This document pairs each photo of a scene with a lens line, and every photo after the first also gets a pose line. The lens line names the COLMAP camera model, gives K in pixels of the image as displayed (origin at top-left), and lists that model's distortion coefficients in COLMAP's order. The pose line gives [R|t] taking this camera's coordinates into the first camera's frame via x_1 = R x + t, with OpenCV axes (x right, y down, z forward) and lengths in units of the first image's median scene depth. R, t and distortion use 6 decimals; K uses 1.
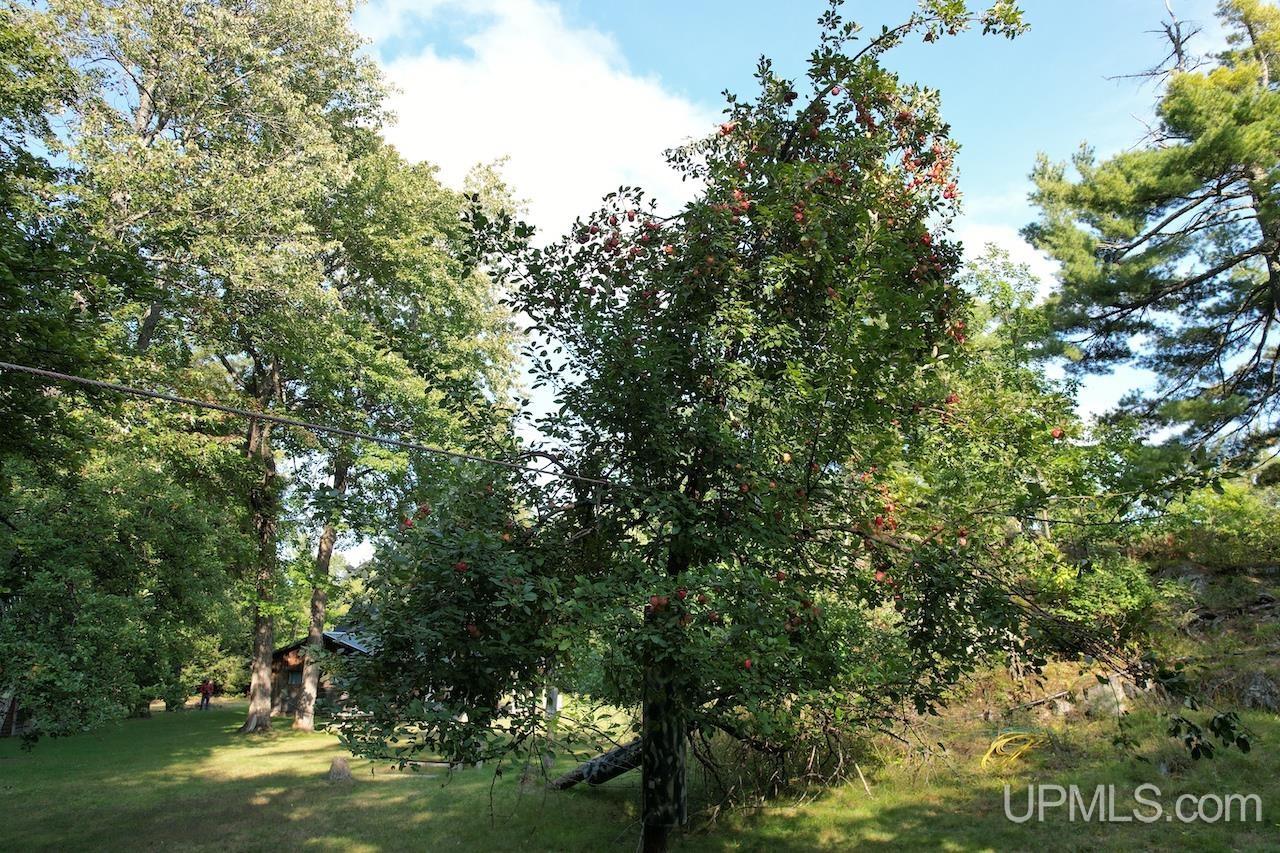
lens RADIAL K [[809.5, 0, 640.0], [0, 809.5, 426.5], [0, 0, 1]] dist [-0.078152, 0.062272]
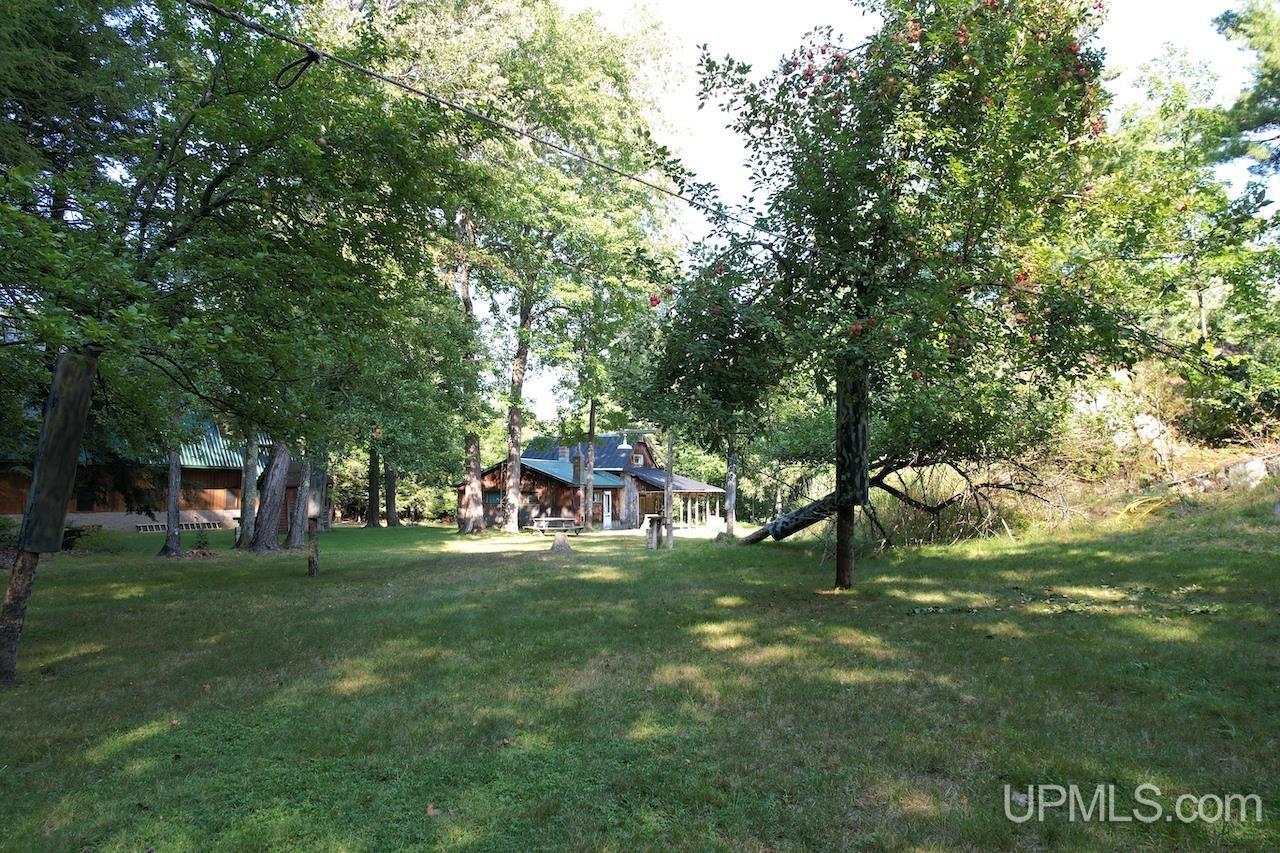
lens RADIAL K [[809.5, 0, 640.0], [0, 809.5, 426.5], [0, 0, 1]] dist [-0.078152, 0.062272]
pose [[0.983267, -0.009524, -0.181922, -0.071889], [0.043256, 0.982278, 0.182368, 0.080605], [0.176961, -0.187185, 0.966254, -0.373614]]
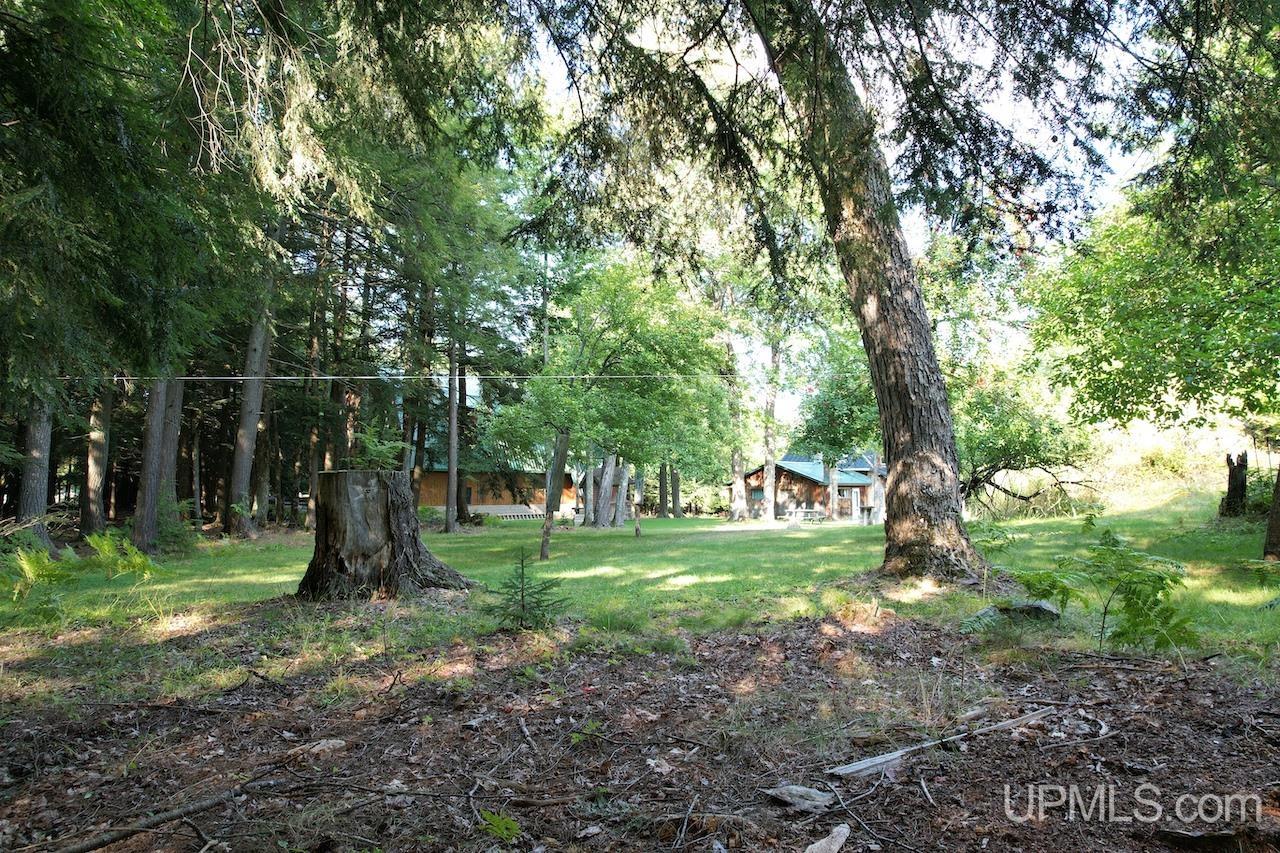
lens RADIAL K [[809.5, 0, 640.0], [0, 809.5, 426.5], [0, 0, 1]] dist [-0.078152, 0.062272]
pose [[0.865984, -0.036794, -0.498716, 0.557376], [0.130930, 0.979182, 0.155110, -0.255040], [0.482627, -0.199620, 0.852774, -1.594899]]
